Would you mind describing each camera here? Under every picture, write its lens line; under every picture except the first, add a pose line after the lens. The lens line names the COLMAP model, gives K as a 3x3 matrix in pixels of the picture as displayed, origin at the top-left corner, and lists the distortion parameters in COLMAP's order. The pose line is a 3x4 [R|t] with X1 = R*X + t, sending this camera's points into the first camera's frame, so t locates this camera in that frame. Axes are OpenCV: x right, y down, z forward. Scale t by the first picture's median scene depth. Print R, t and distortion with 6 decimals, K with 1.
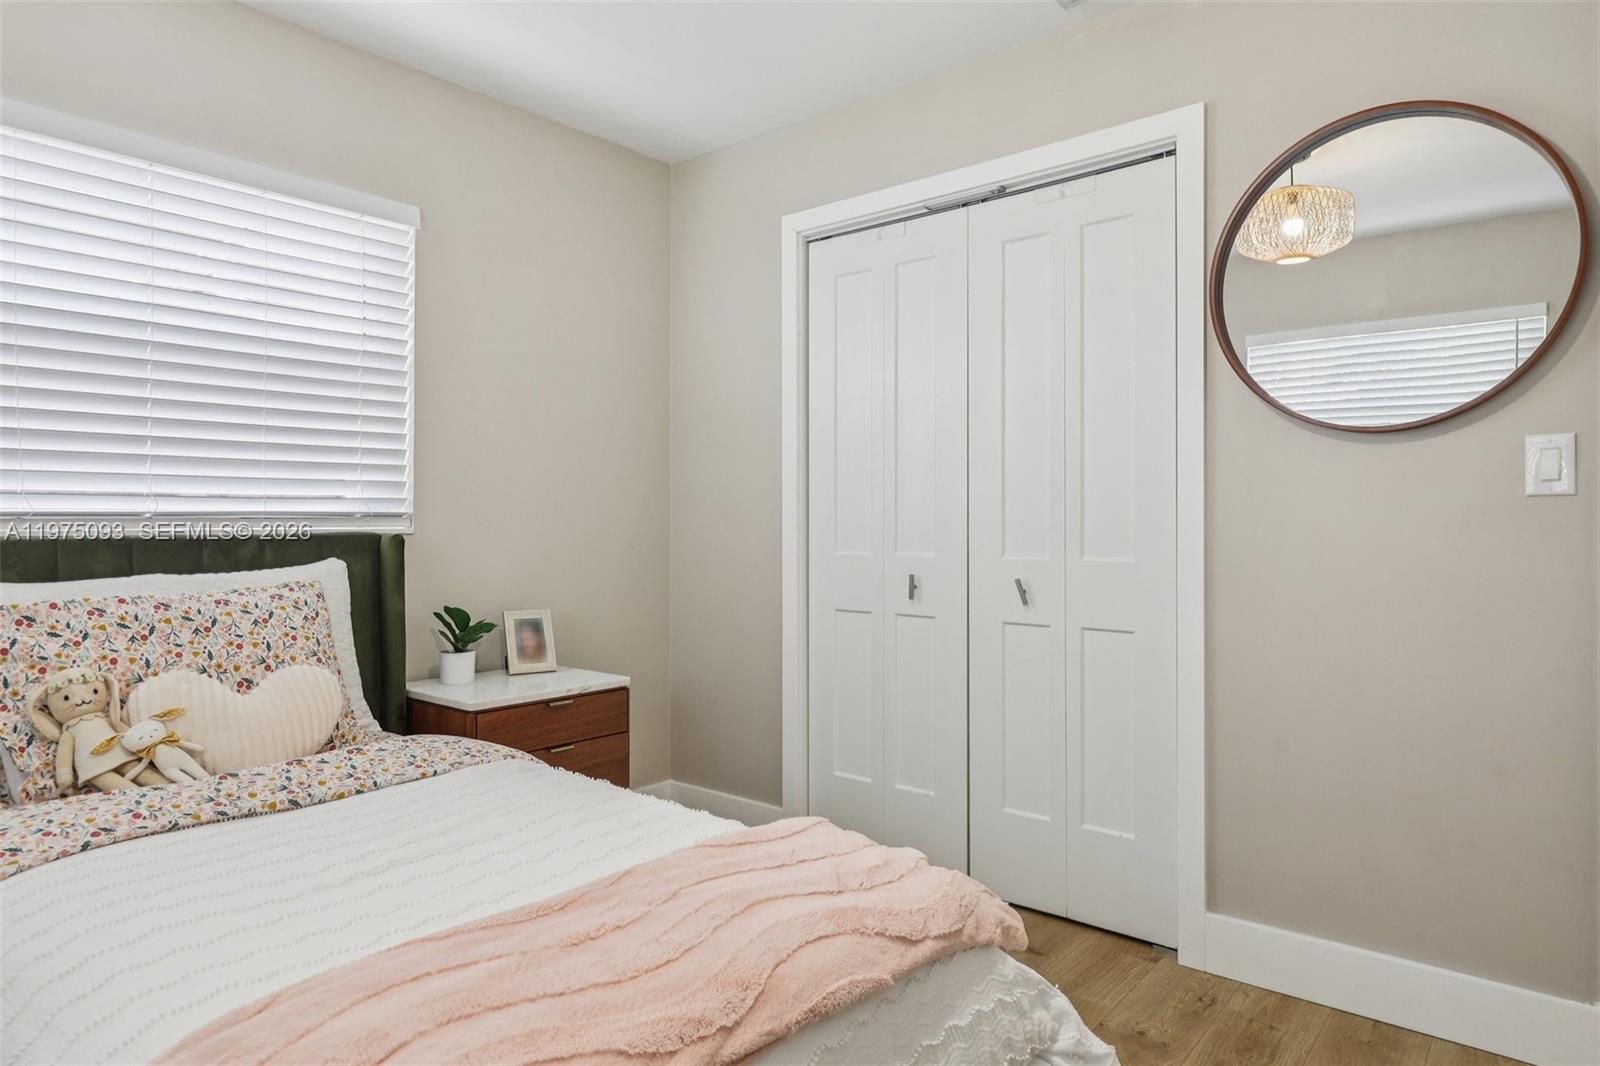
lens RADIAL K [[951.5, 0, 811.8], [0, 951.5, 524.7], [0, 0, 1]] dist [0.000945, 0.001155]
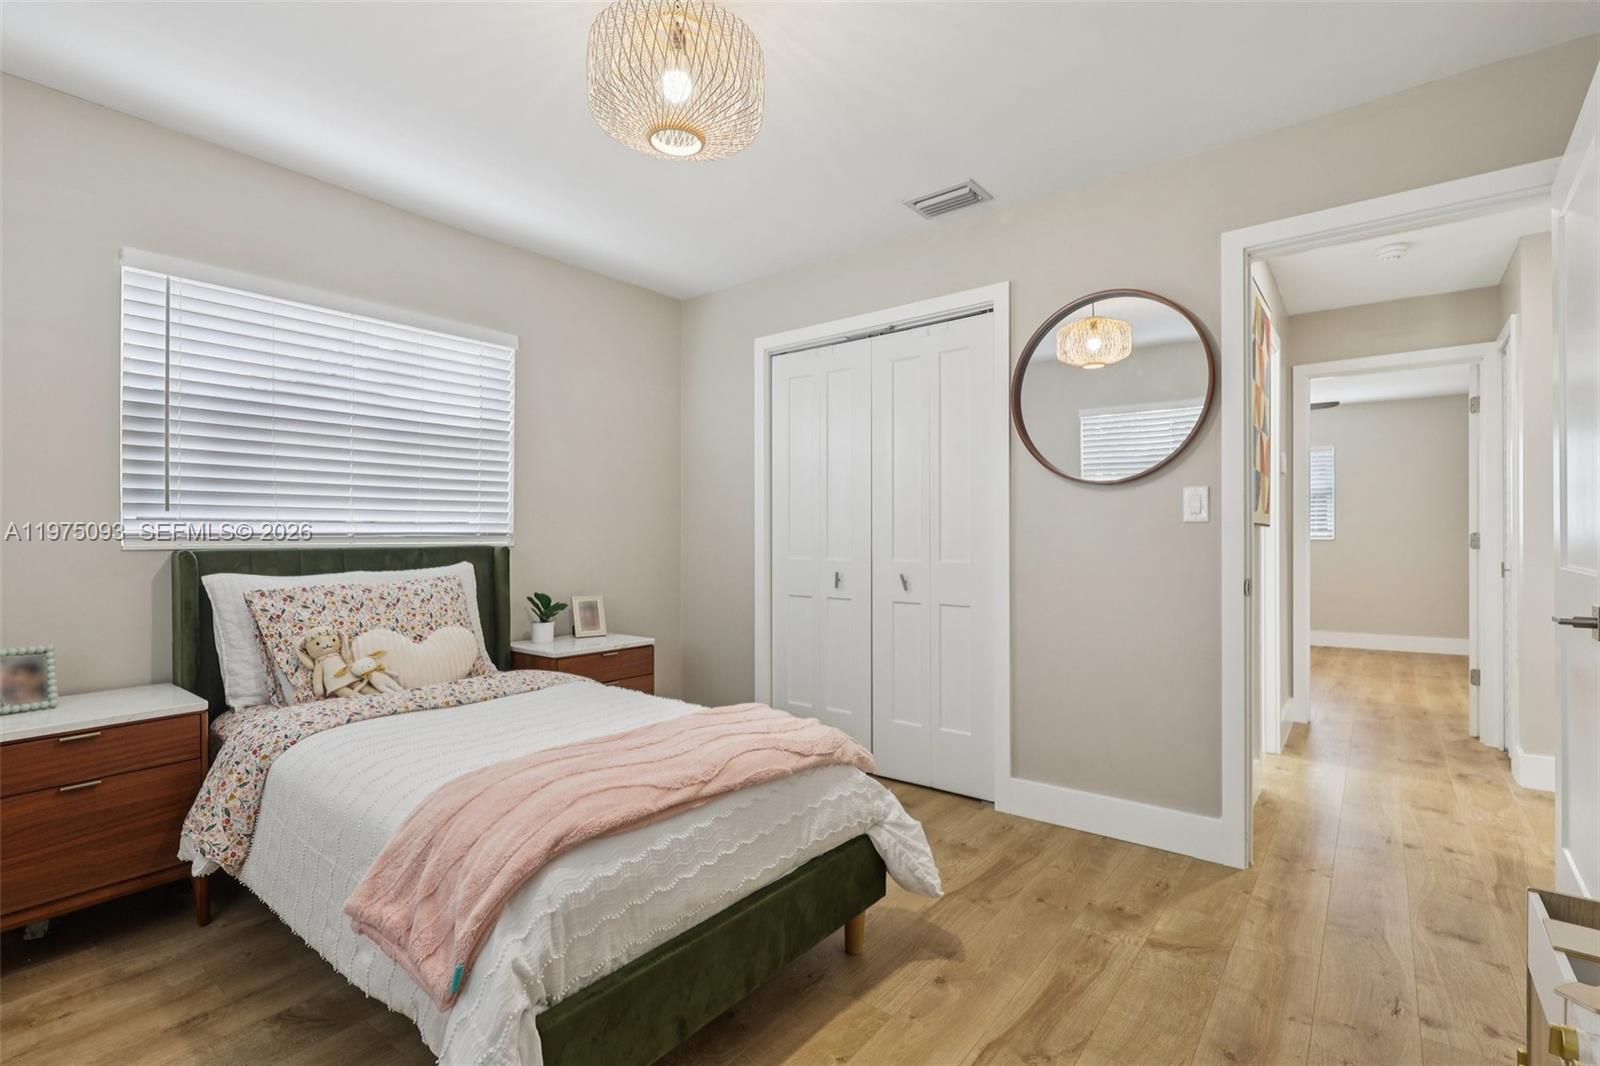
lens RADIAL K [[732.3, 0, 816.4], [0, 732.3, 530.1], [0, 0, 1]] dist [0.003256, -0.000691]
pose [[0.999484, -0.001185, 0.032112, 0.045527], [0.001662, 0.999889, -0.014832, 0.001962], [-0.032091, 0.014877, 0.999374, -0.269231]]
